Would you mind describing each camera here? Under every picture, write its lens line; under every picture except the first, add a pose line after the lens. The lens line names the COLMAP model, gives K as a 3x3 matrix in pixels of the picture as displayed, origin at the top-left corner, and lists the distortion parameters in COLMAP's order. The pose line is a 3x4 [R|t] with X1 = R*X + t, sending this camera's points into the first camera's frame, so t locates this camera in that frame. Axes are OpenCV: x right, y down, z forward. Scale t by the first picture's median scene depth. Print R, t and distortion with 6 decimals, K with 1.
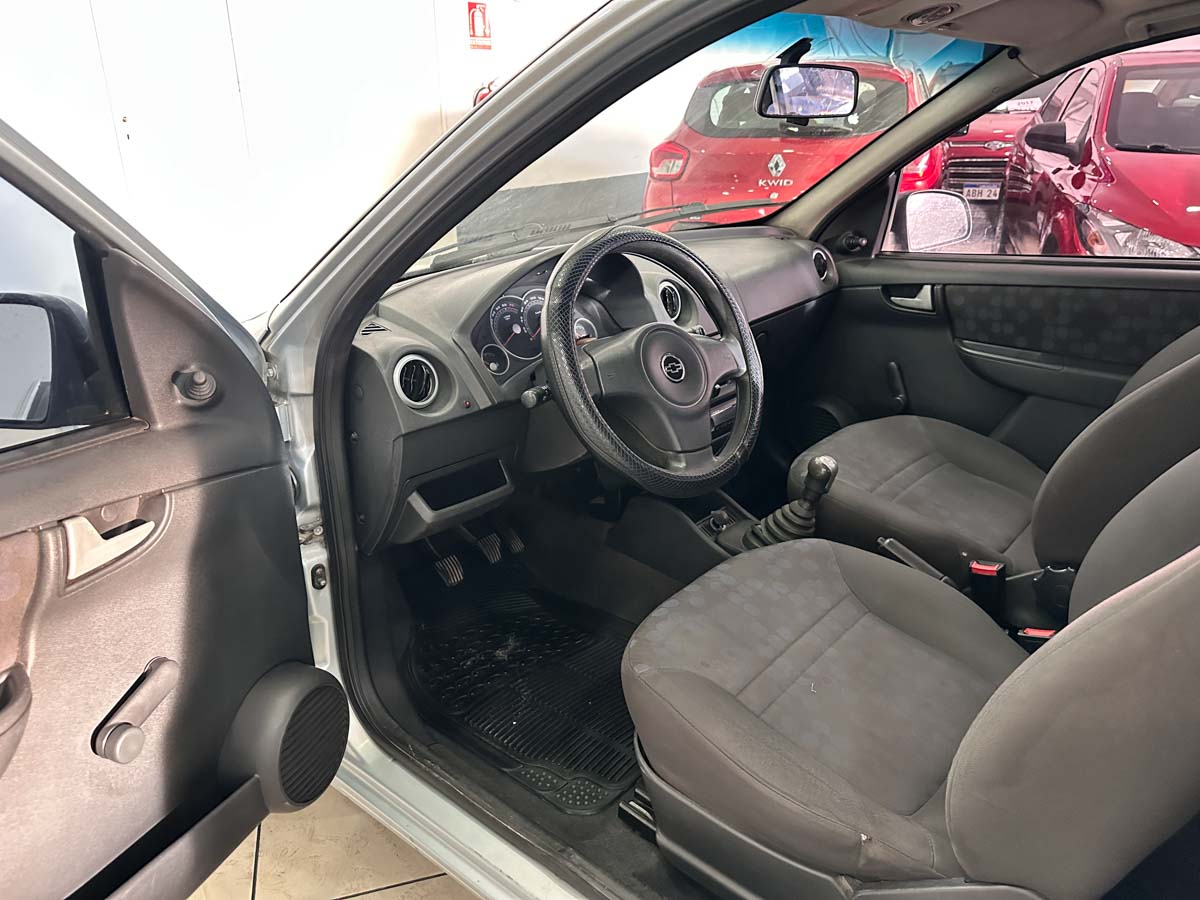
lens RADIAL K [[839.8, 0, 597.9], [0, 839.8, 447.6], [0, 0, 1]] dist [0.126020, -0.161028]
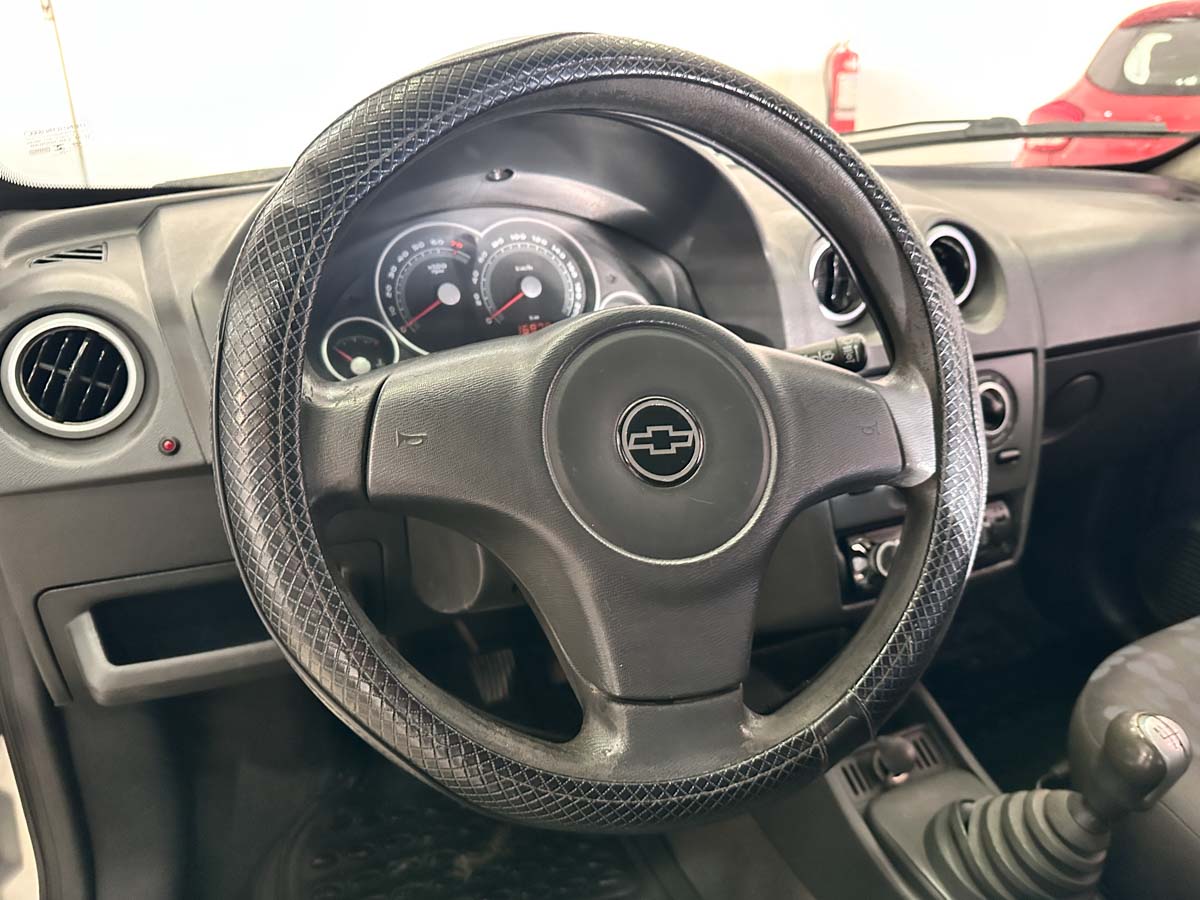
lens RADIAL K [[880.5, 0, 600.8], [0, 880.5, 454.1], [0, 0, 1]] dist [-0.019284, -0.005704]
pose [[0.914901, 0.170350, -0.365974, 0.162060], [-0.167700, 0.985055, 0.039280, -0.081069], [0.367196, 0.025437, 0.929796, 0.542036]]
